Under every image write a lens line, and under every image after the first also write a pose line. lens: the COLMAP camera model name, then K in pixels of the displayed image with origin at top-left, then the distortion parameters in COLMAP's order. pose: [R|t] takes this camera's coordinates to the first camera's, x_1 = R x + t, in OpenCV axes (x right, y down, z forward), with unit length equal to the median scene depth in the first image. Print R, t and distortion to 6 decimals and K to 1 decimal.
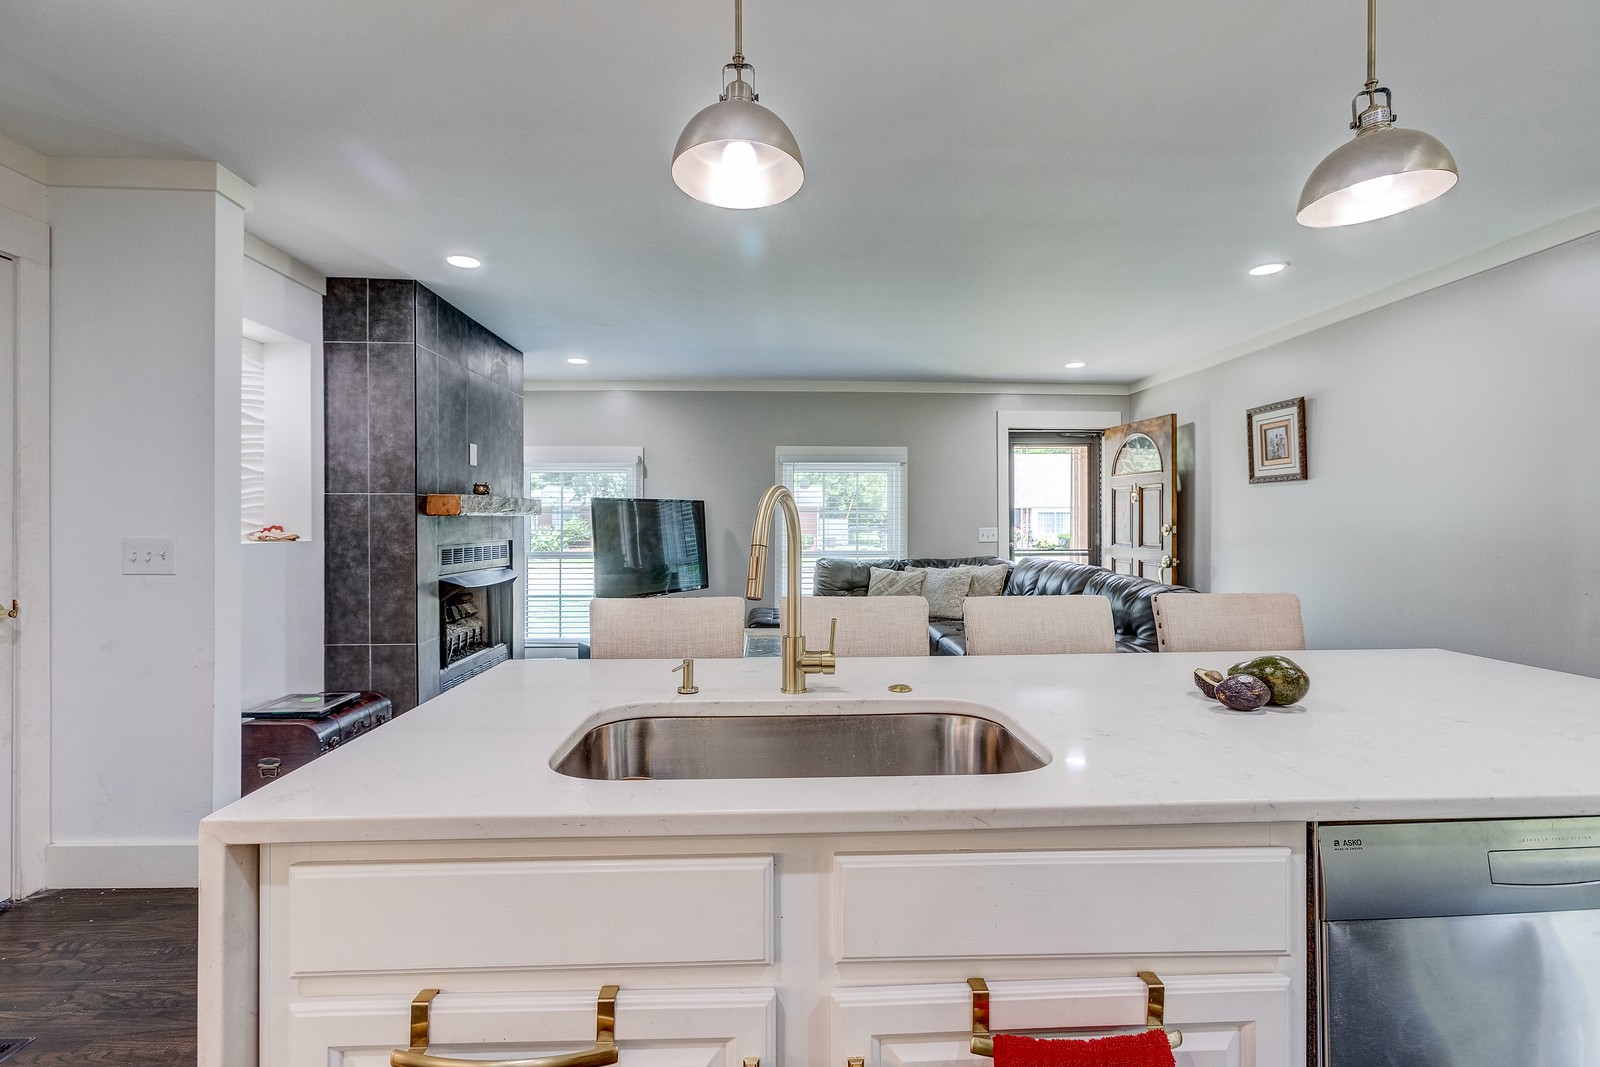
lens RADIAL K [[712.3, 0, 804.1], [0, 712.3, 524.7], [0, 0, 1]] dist [-0.014181, 0.010849]
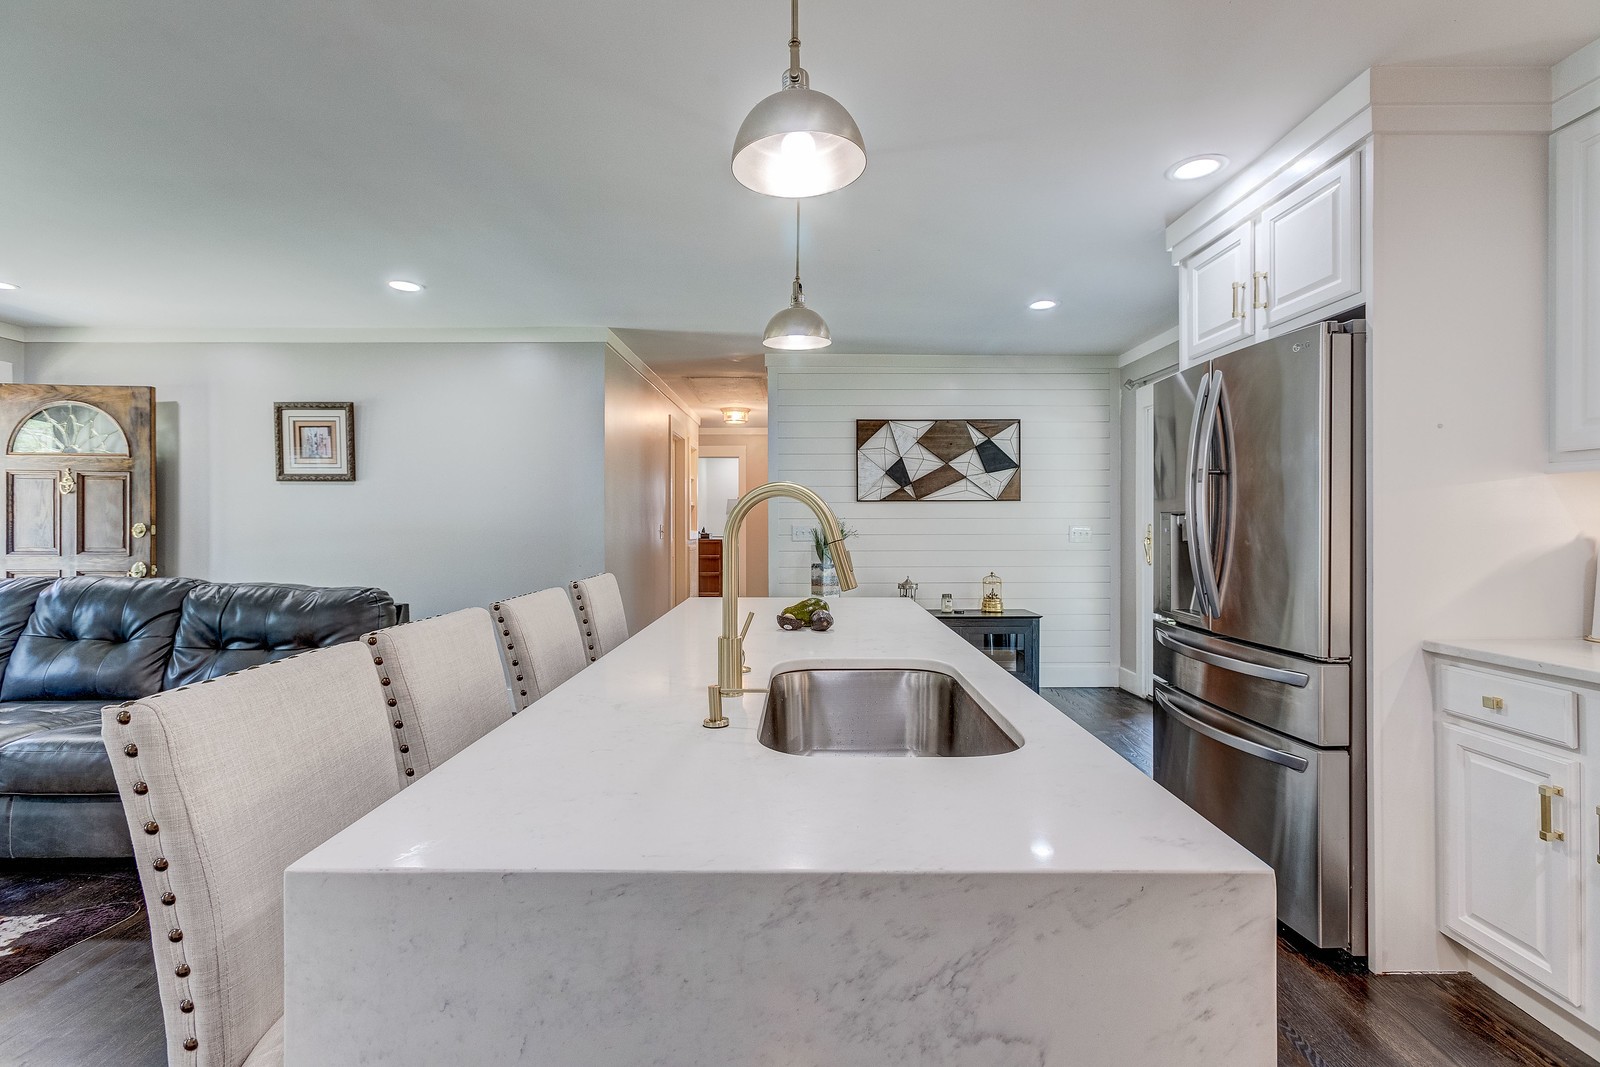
lens RADIAL K [[712.3, 0, 802.3], [0, 712.3, 523.9], [0, 0, 1]] dist [-0.014181, 0.010849]
pose [[0.057155, -0.002602, 0.998362, -0.377526], [0.003787, 0.999990, 0.002390, 0.001120], [-0.998358, 0.003644, 0.057164, 0.327981]]
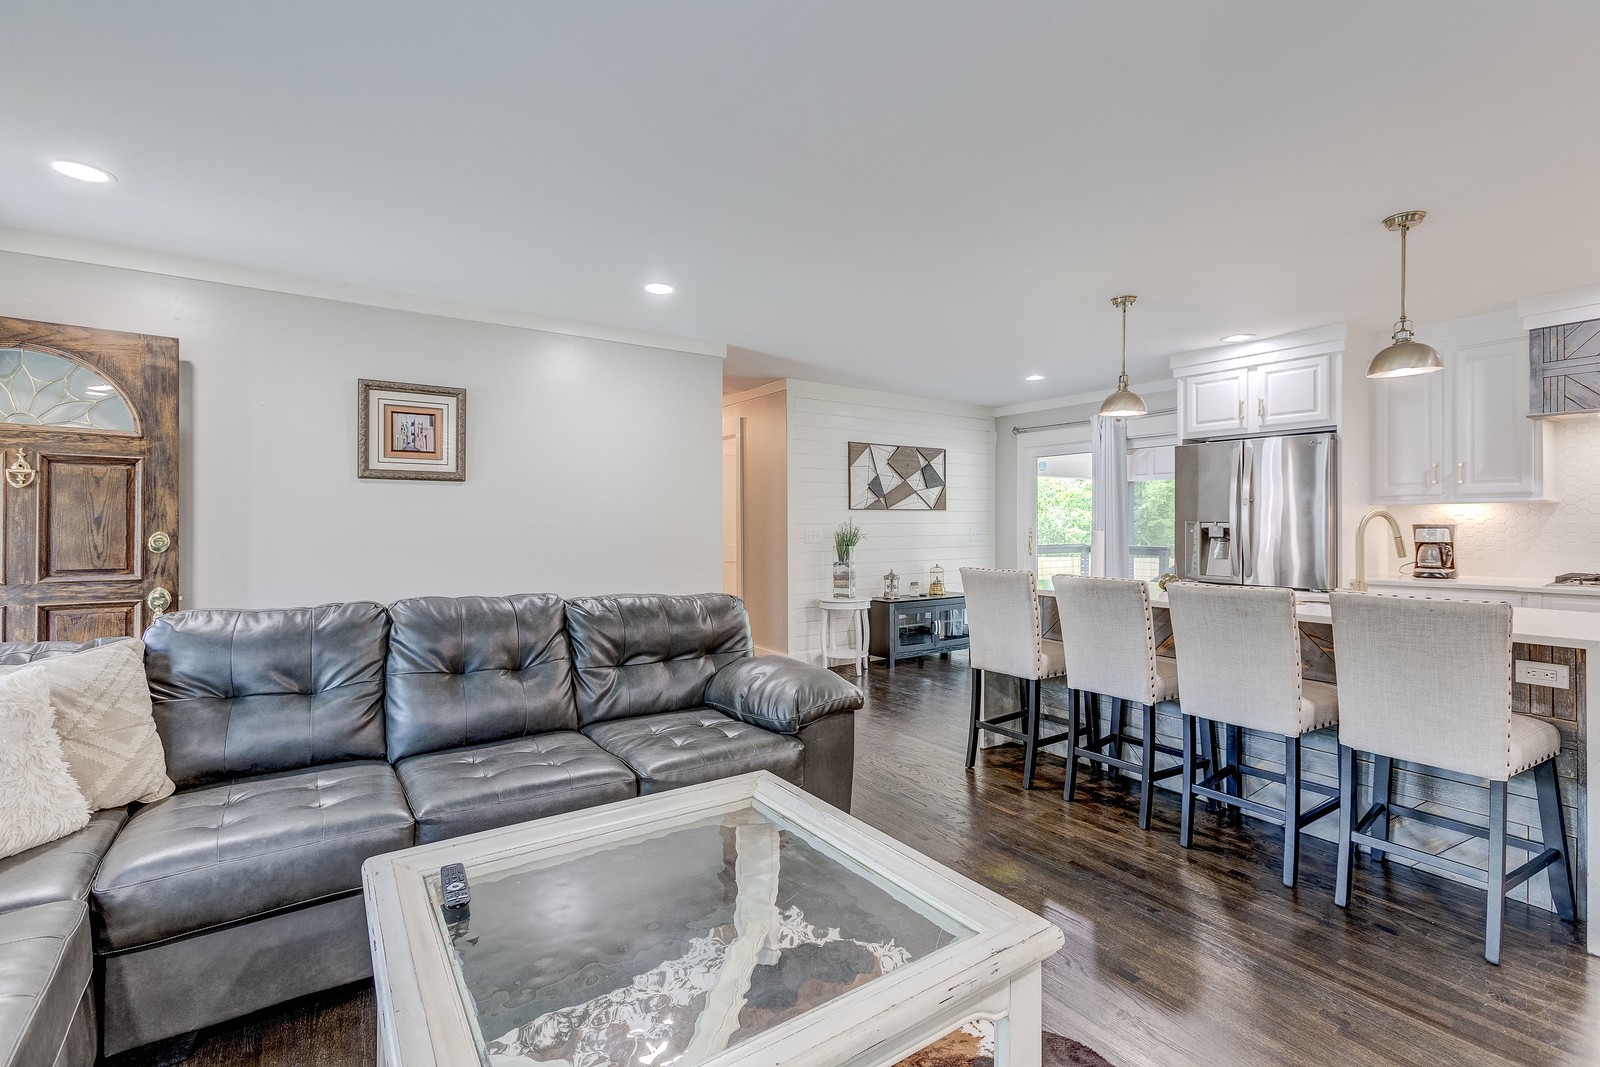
lens RADIAL K [[712.3, 0, 803.2], [0, 712.3, 522.6], [0, 0, 1]] dist [-0.014181, 0.010849]
pose [[-0.521842, 0.003876, 0.853033, -0.356207], [0.005850, 0.999982, -0.000965, -0.007924], [-0.853022, 0.004487, -0.521855, 1.335068]]
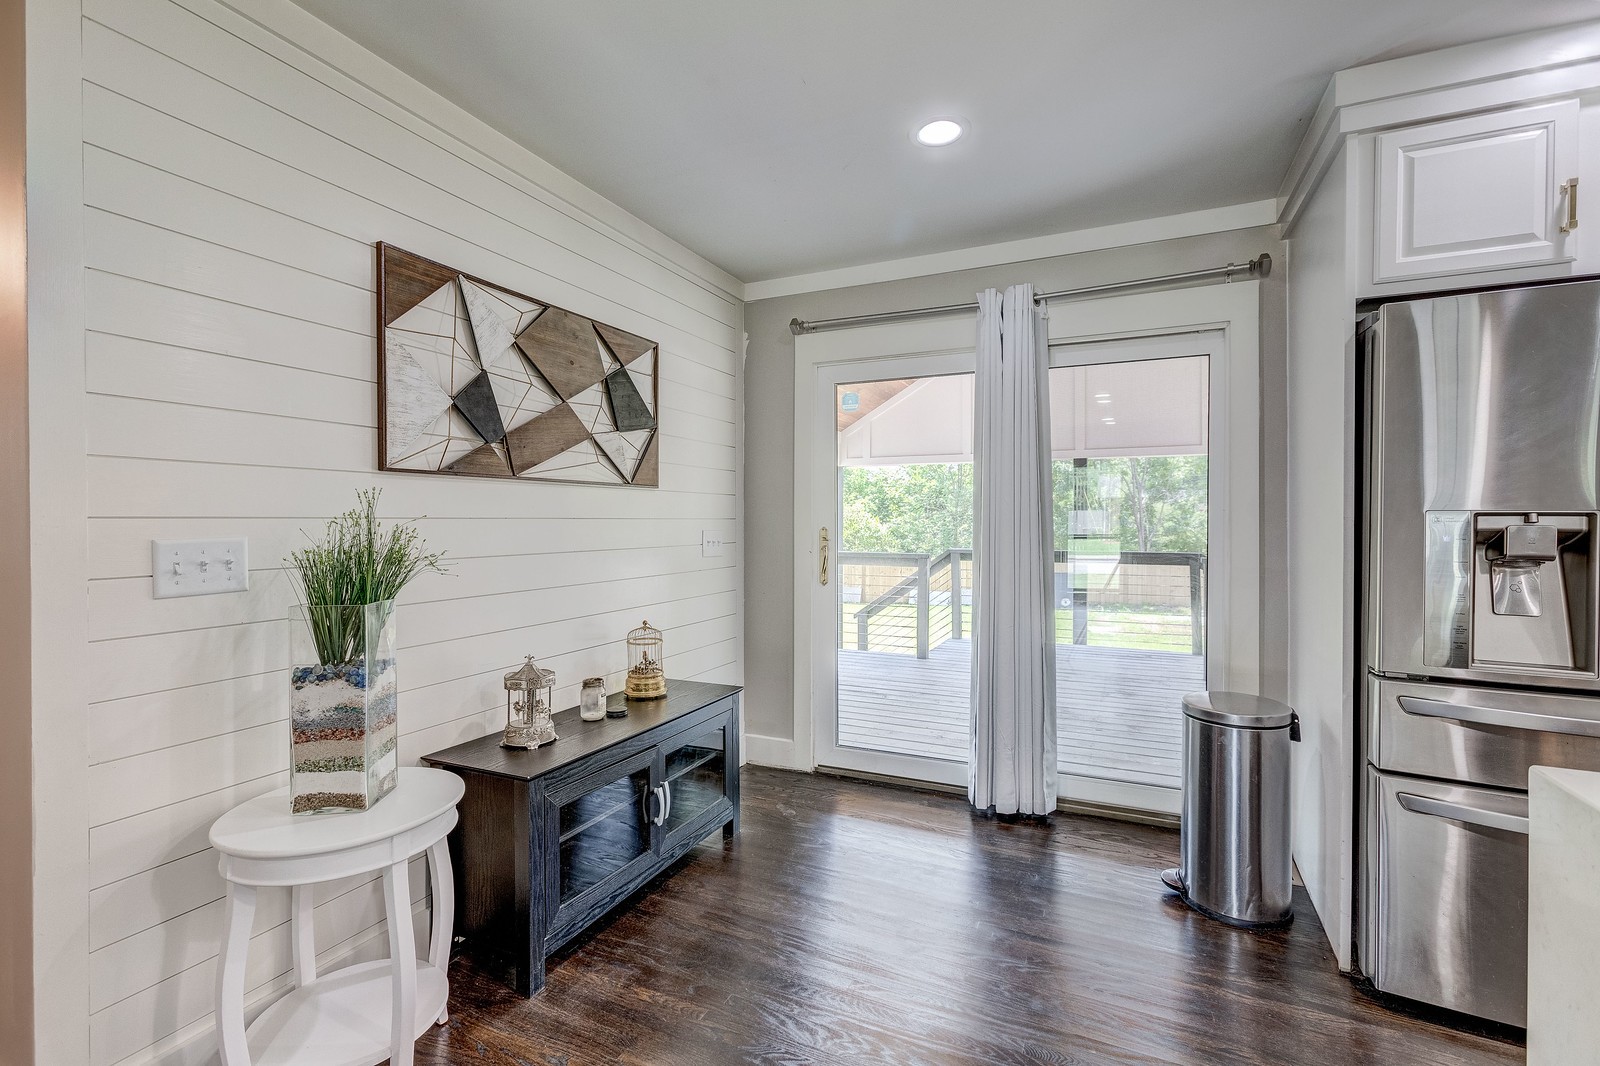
lens RADIAL K [[712.3, 0, 799.5], [0, 712.3, 523.4], [0, 0, 1]] dist [-0.014181, 0.010849]
pose [[-0.880853, 0.000554, 0.473390, 0.586487], [0.003519, 0.999979, 0.005379, -0.003677], [-0.473377, 0.006404, -0.880837, 0.618505]]
